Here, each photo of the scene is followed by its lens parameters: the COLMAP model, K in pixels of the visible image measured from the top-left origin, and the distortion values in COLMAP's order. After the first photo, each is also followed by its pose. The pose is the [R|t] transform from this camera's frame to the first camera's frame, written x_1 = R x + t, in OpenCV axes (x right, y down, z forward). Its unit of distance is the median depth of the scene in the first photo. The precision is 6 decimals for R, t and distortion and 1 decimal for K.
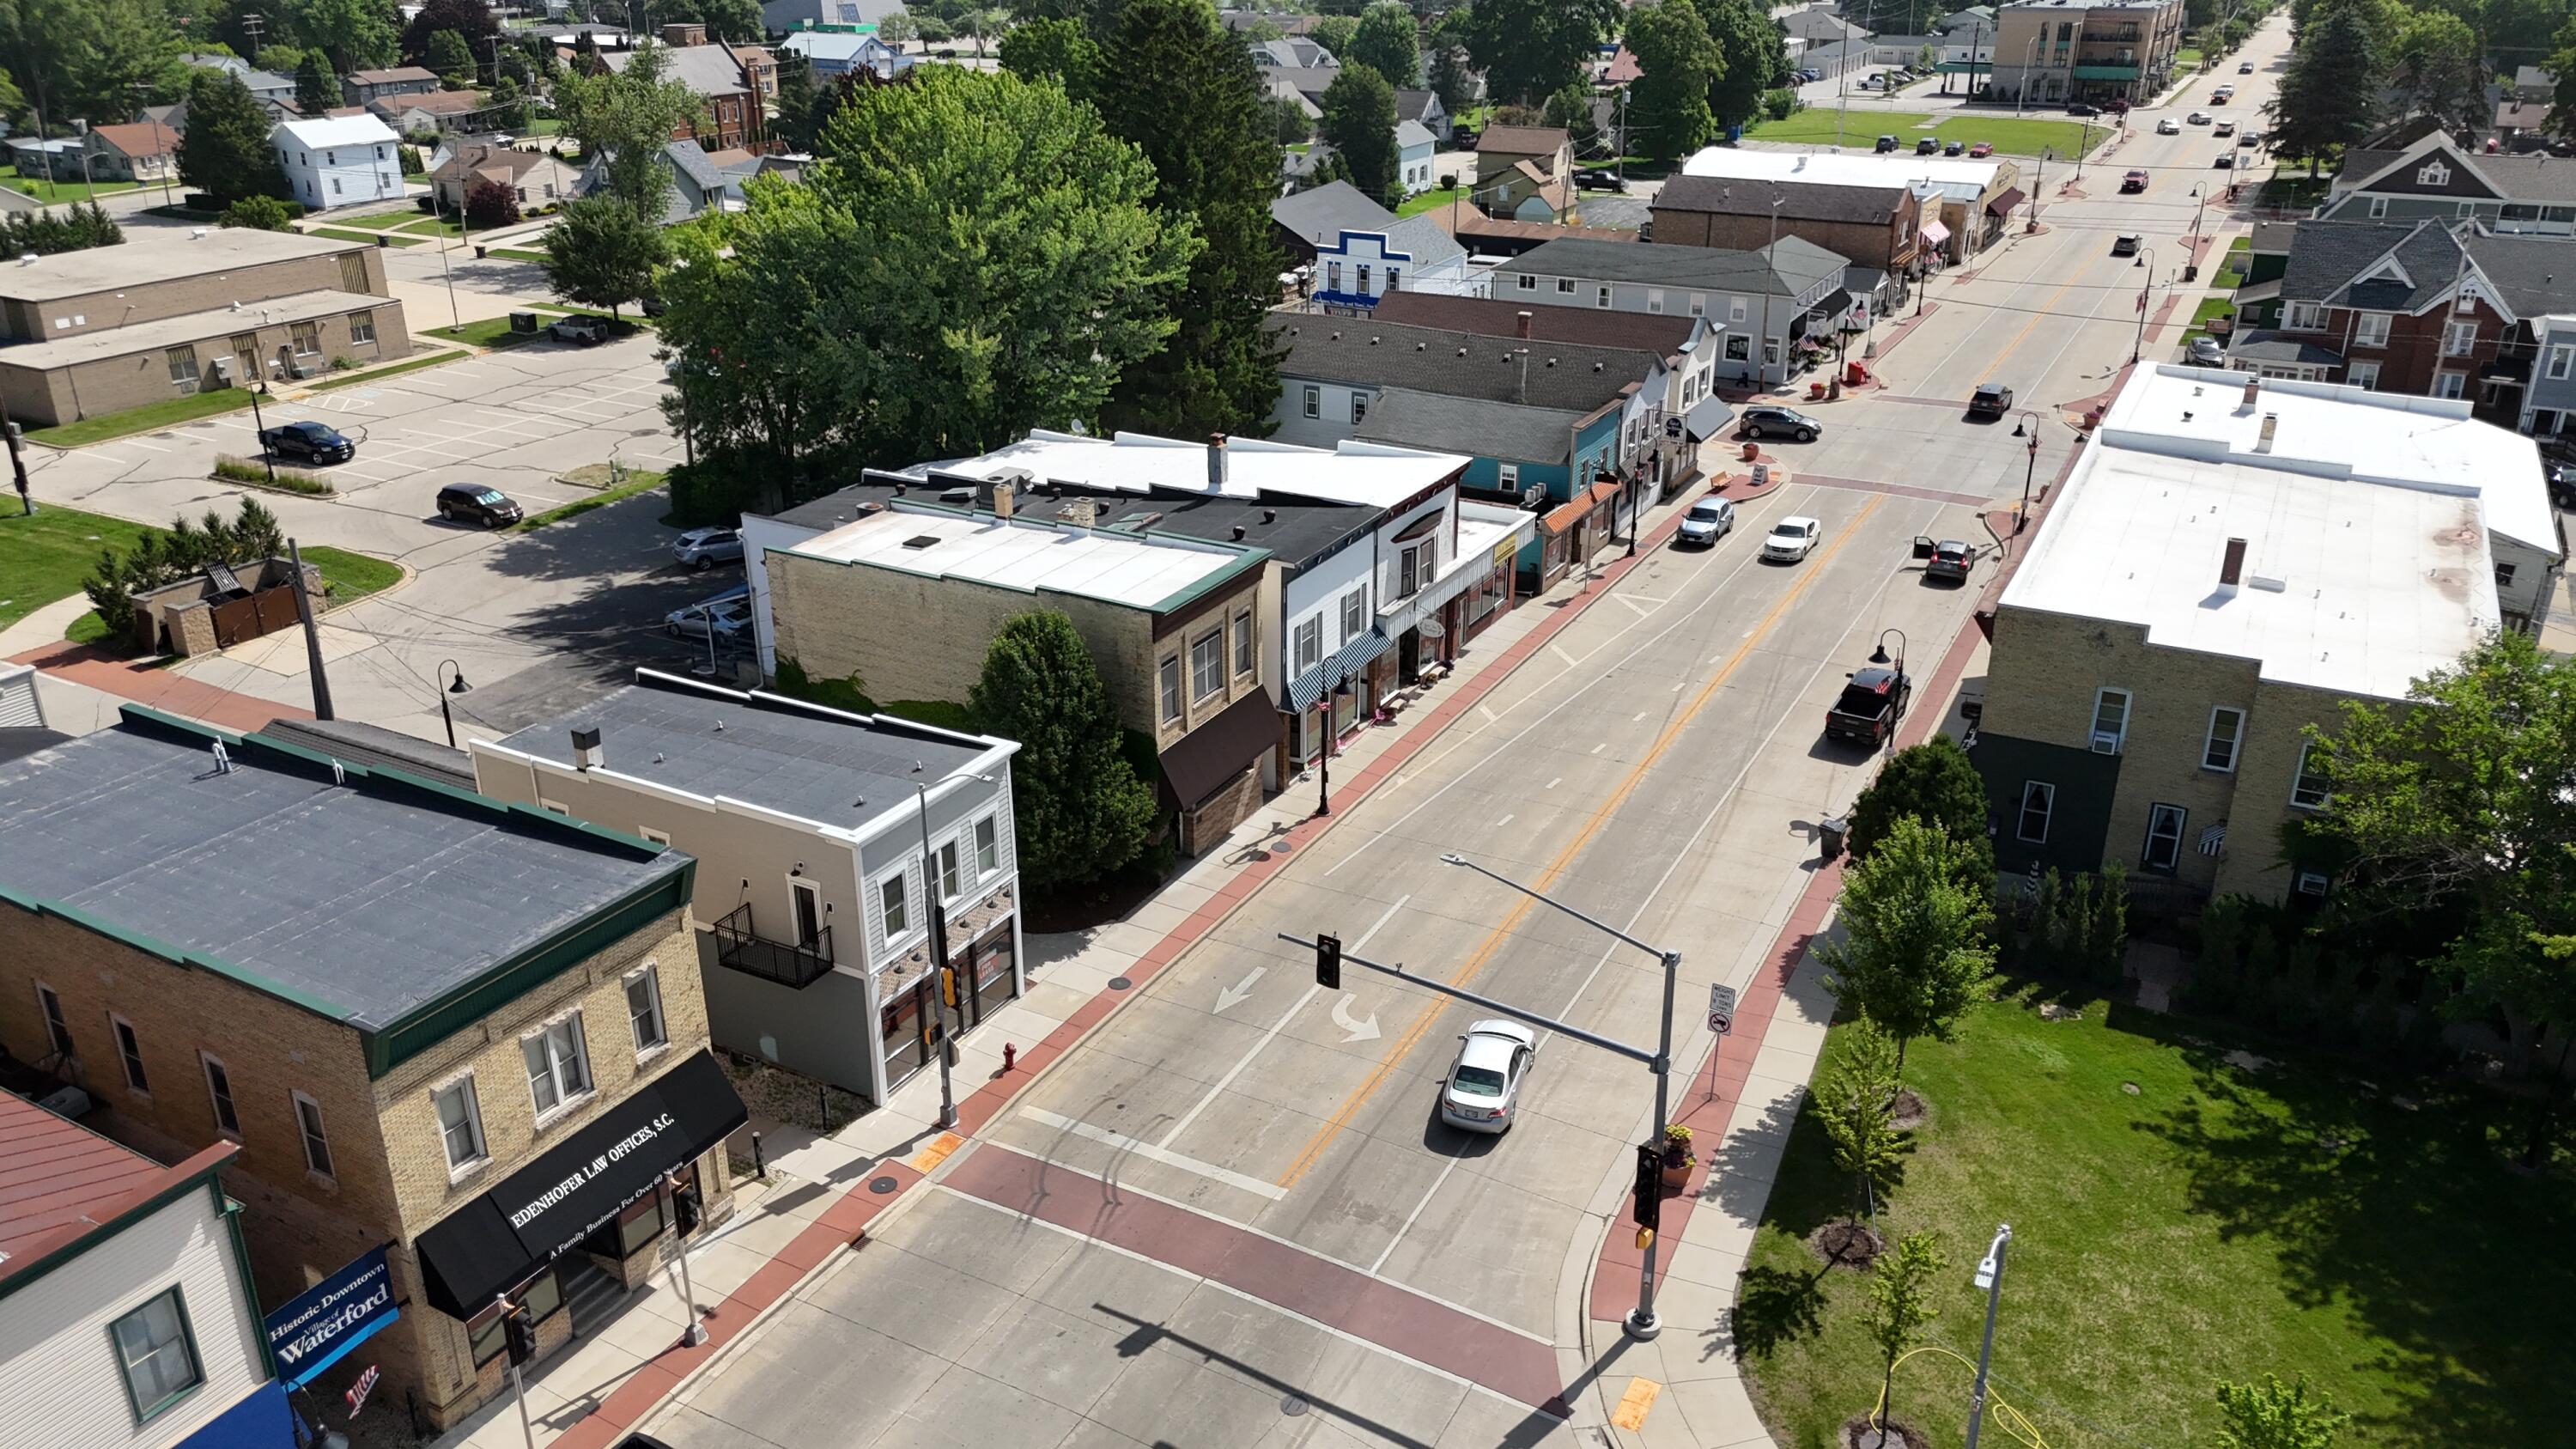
lens RADIAL K [[1905.7, 0, 1288.0], [0, 1905.7, 724.5], [0, 0, 1]] dist [0.074132, -0.064580]
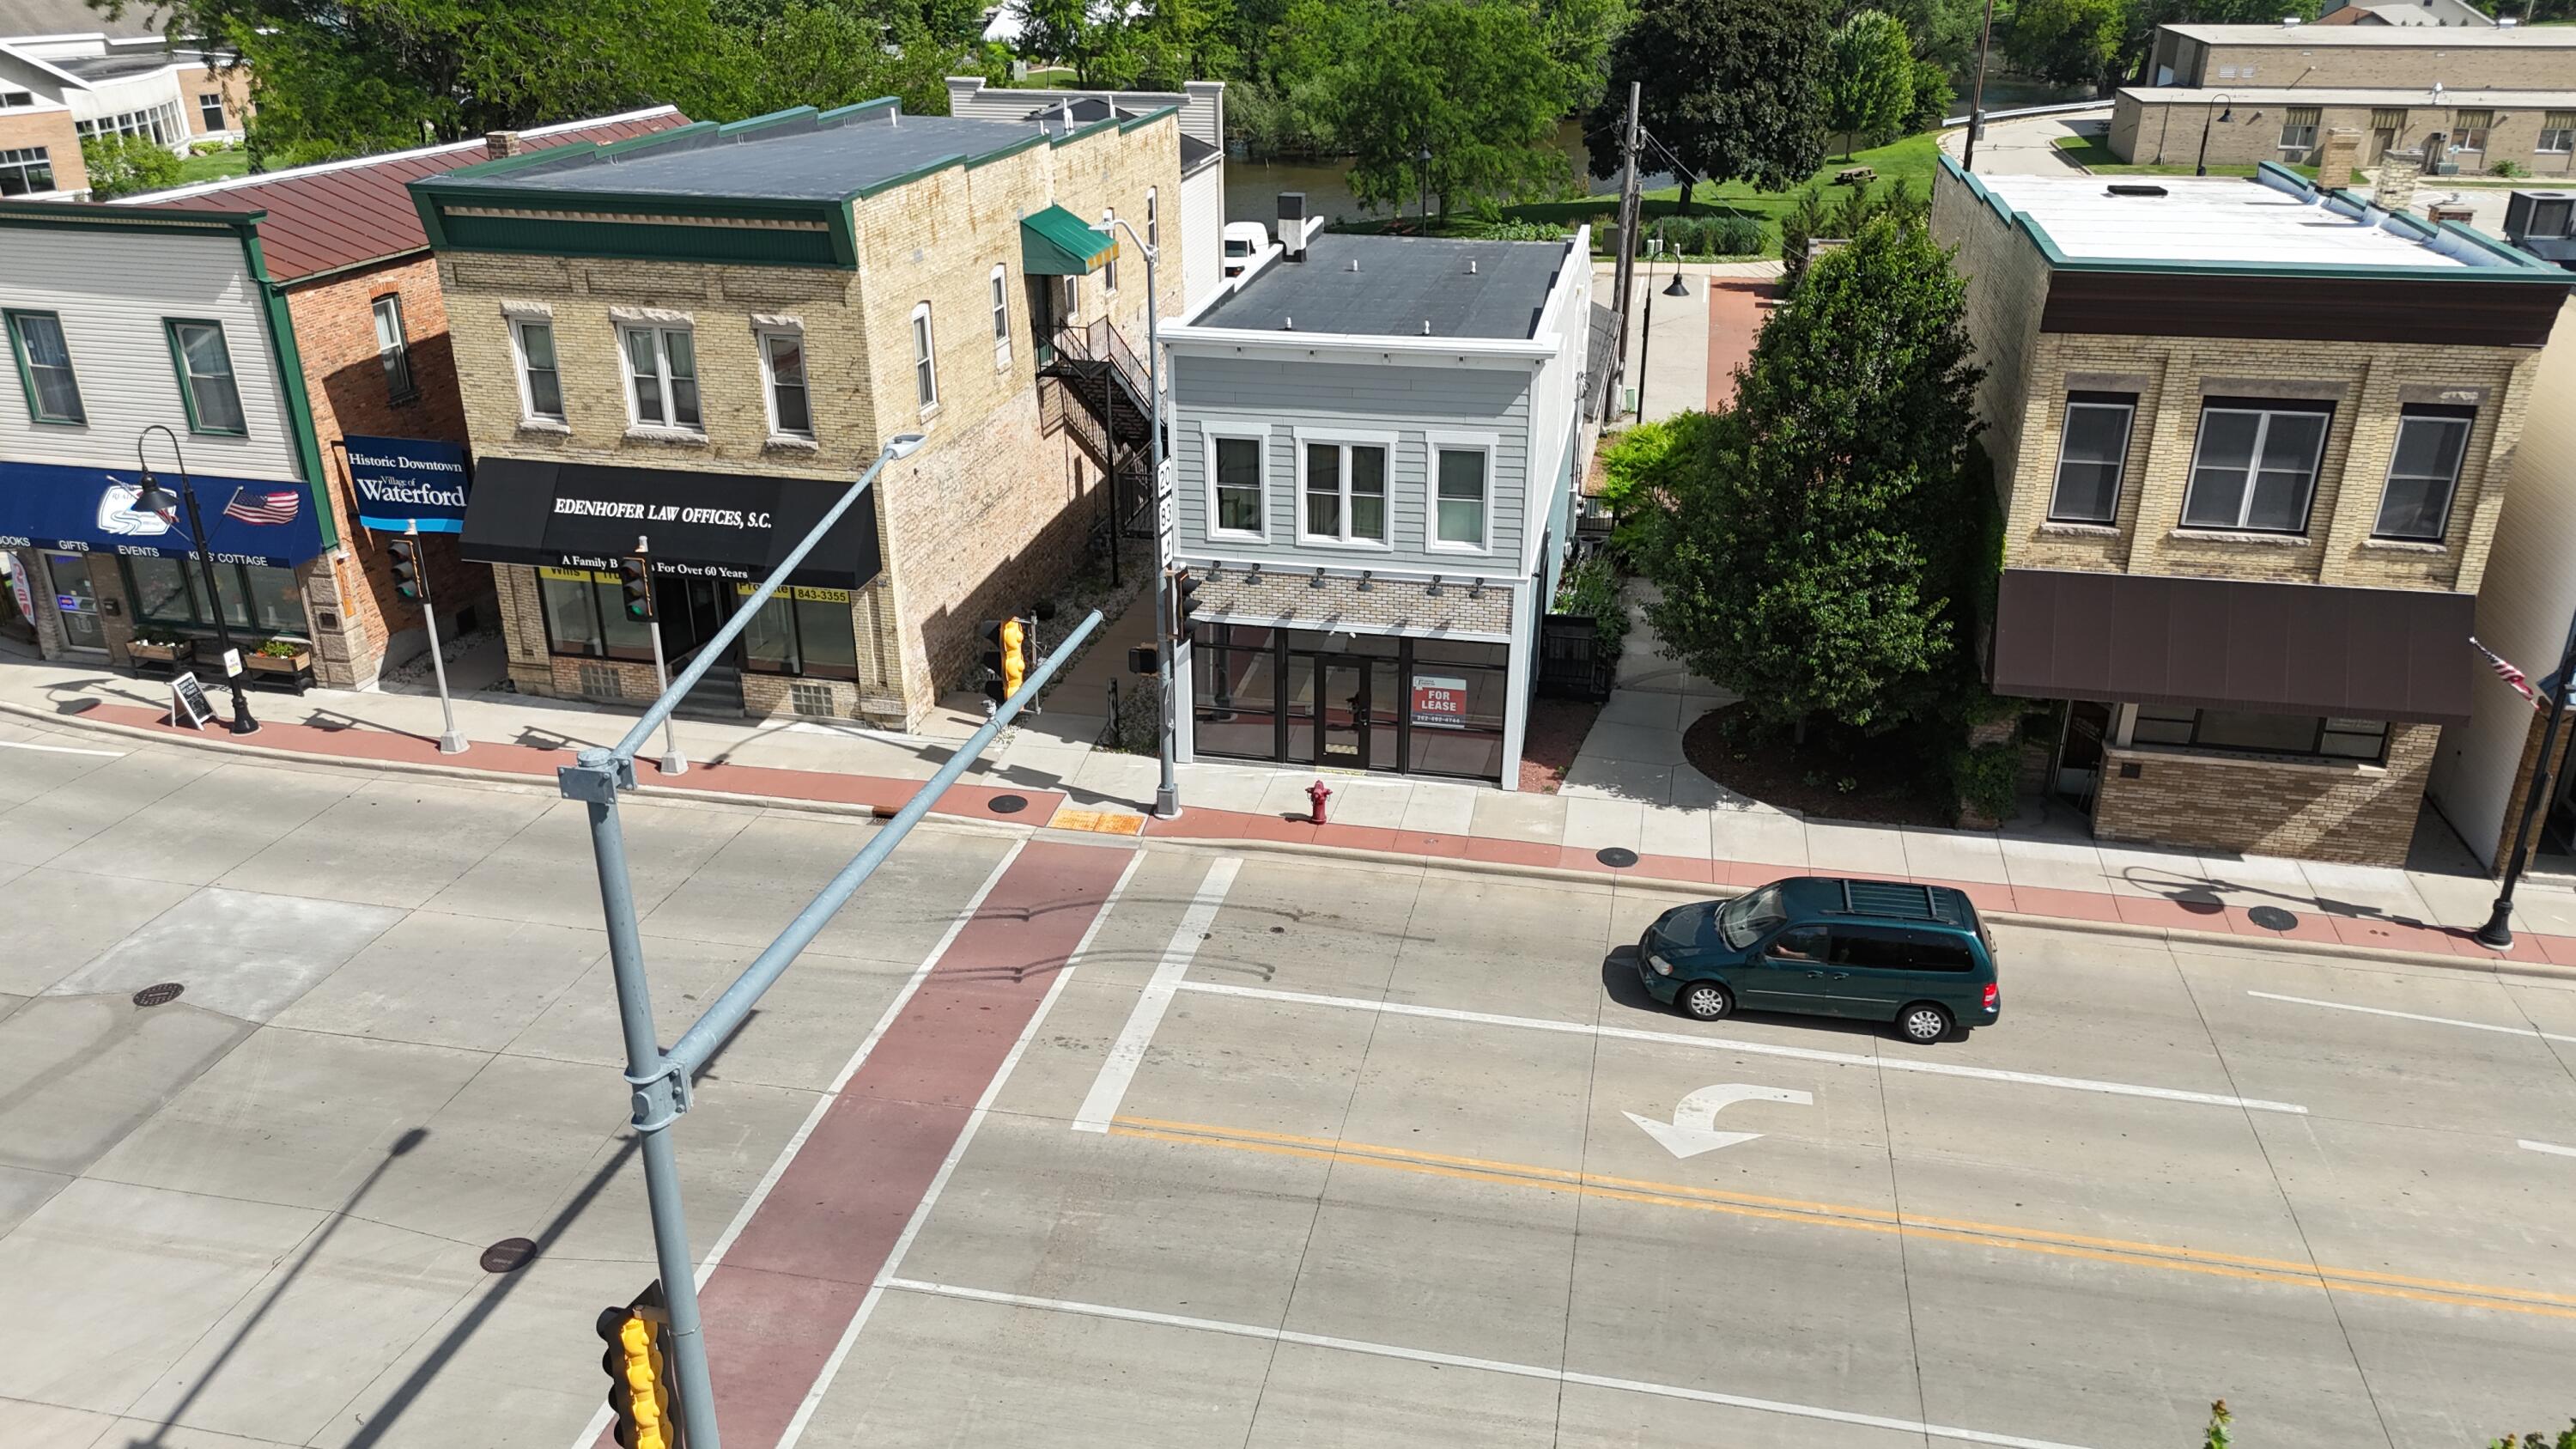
lens RADIAL K [[1905.7, 0, 1288.0], [0, 1905.7, 724.5], [0, 0, 1]] dist [0.074132, -0.064580]
pose [[0.288010, 0.383565, -0.877455, 0.334287], [-0.379062, 0.887103, 0.263362, -0.009745], [0.879410, 0.256759, 0.400890, 0.623725]]
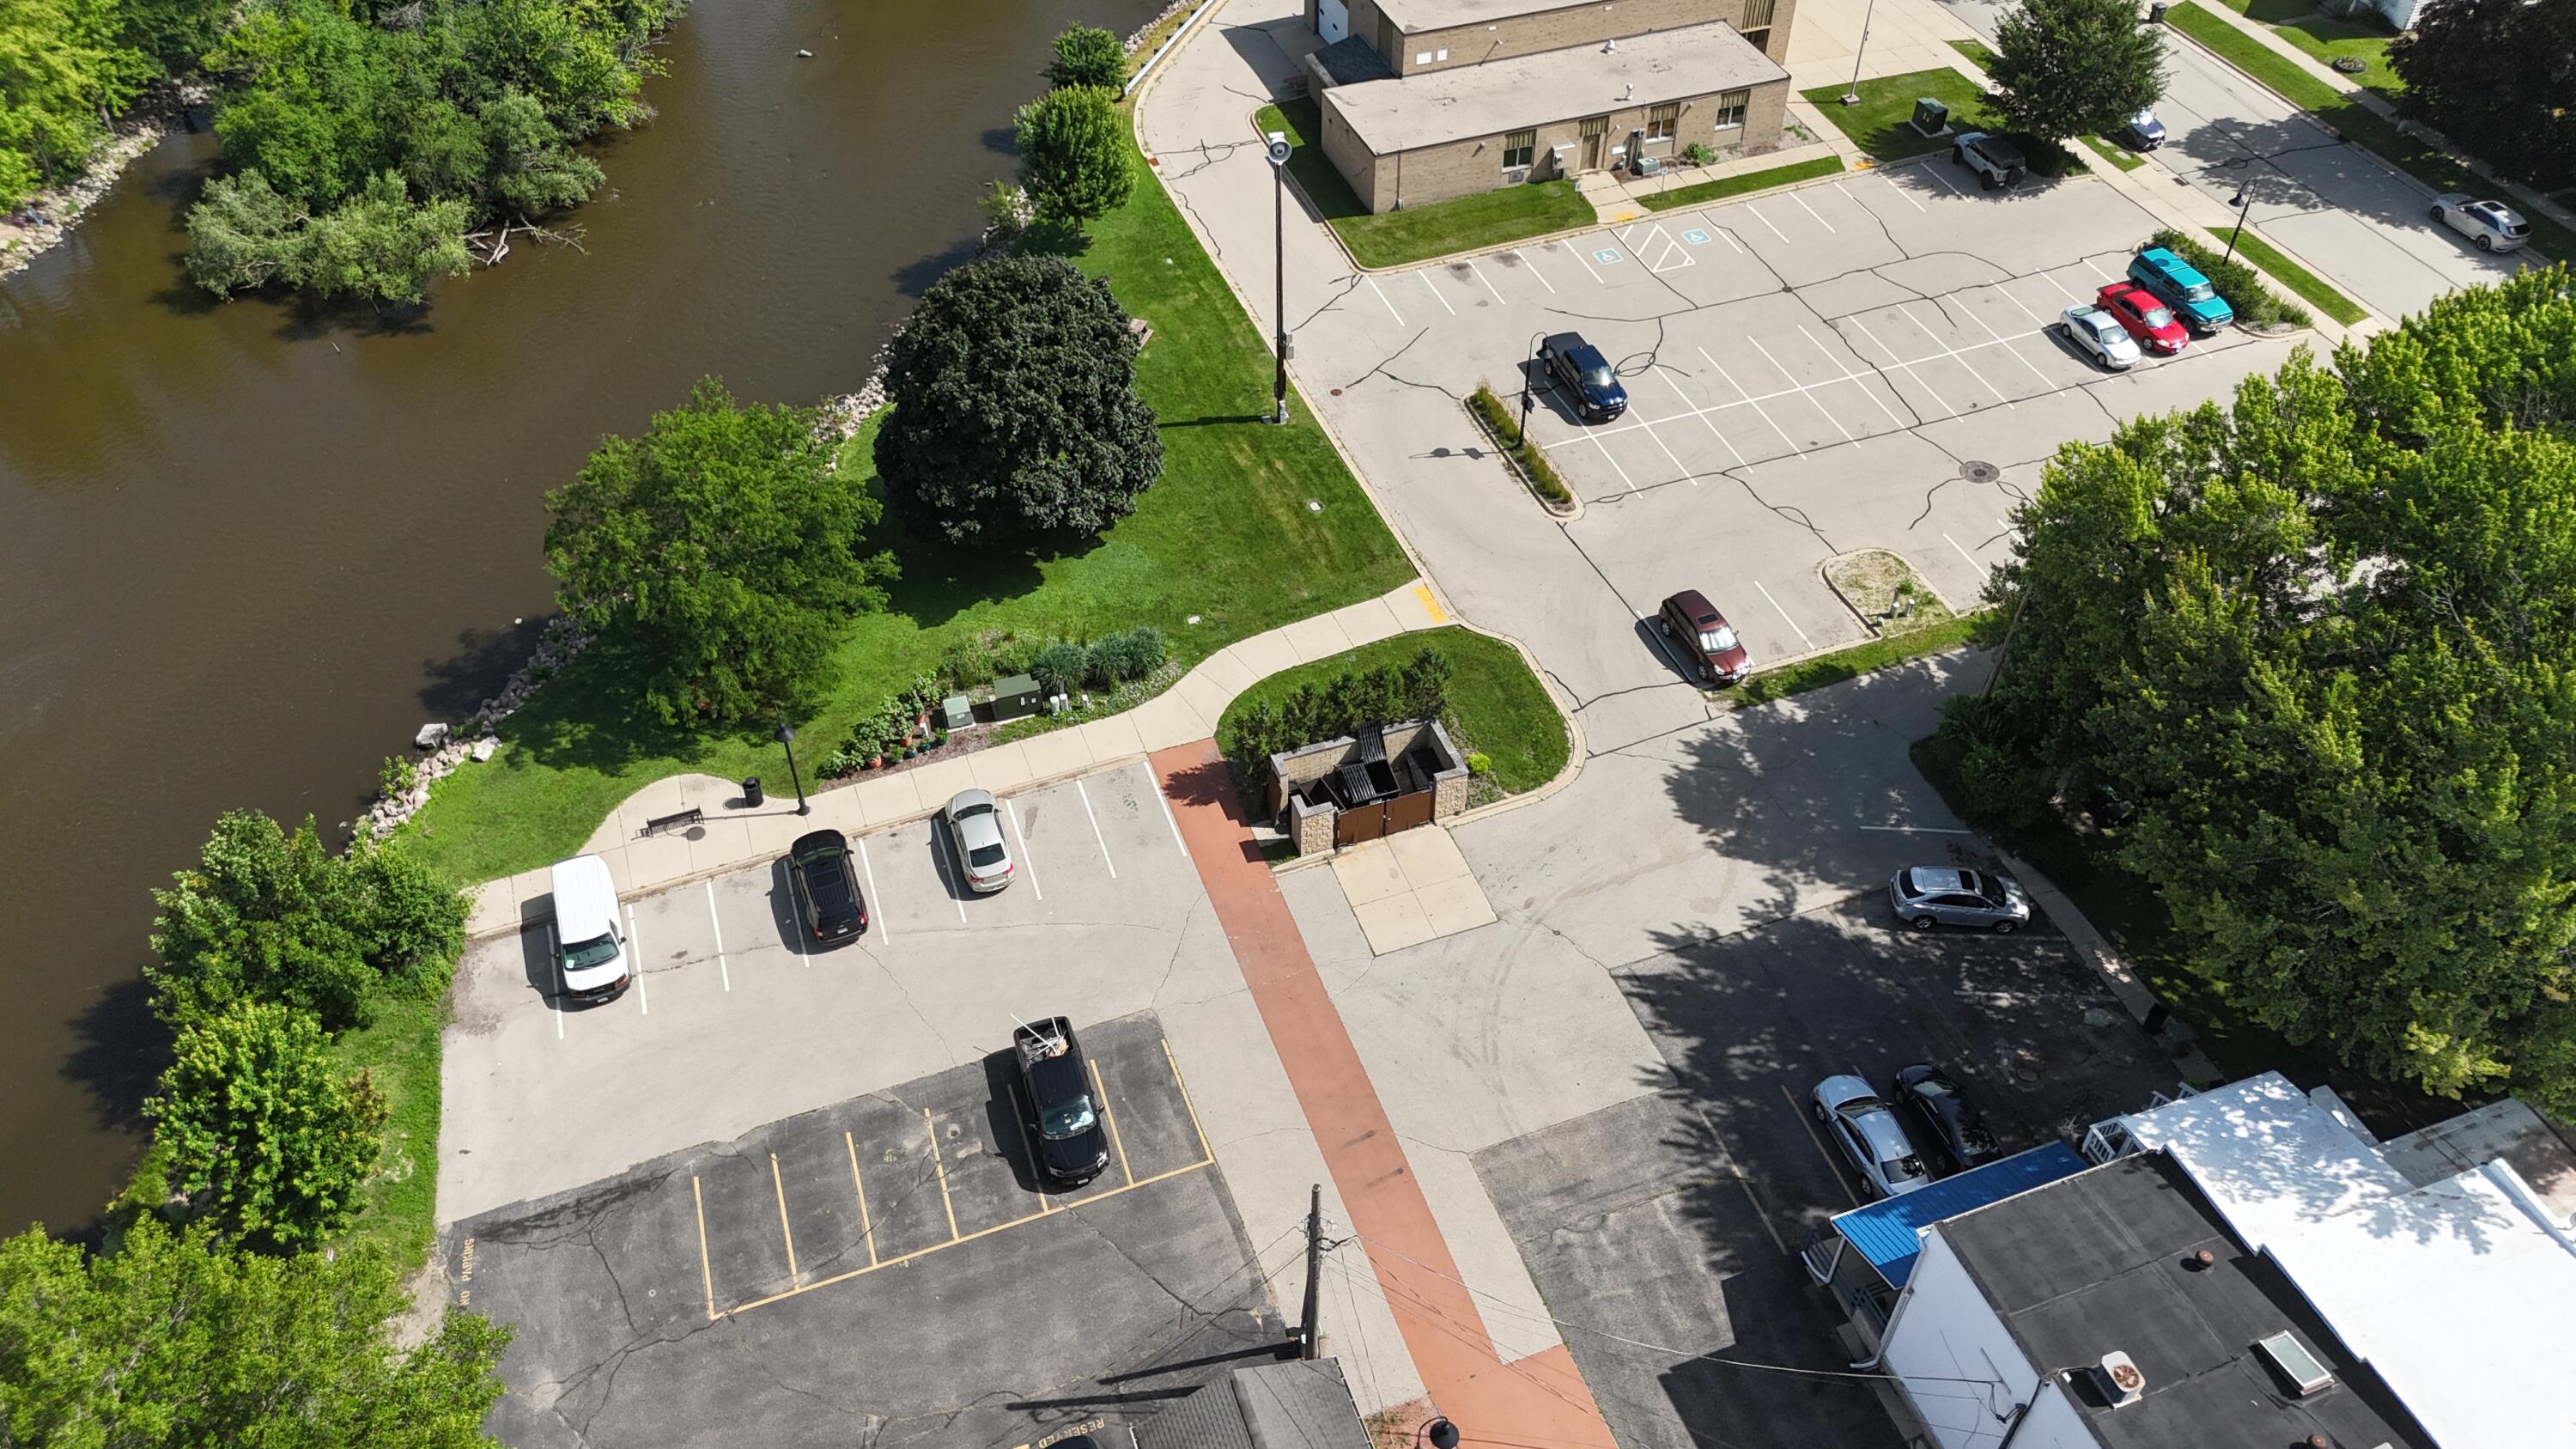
lens RADIAL K [[1878.2, 0, 1301.4], [0, 1878.2, 726.0], [0, 0, 1]] dist [0.064007, -0.055583]
pose [[0.754538, 0.460186, -0.467870, -0.278370], [-0.256253, 0.862942, 0.435507, -0.597420], [0.604158, -0.208713, 0.769046, 0.508390]]
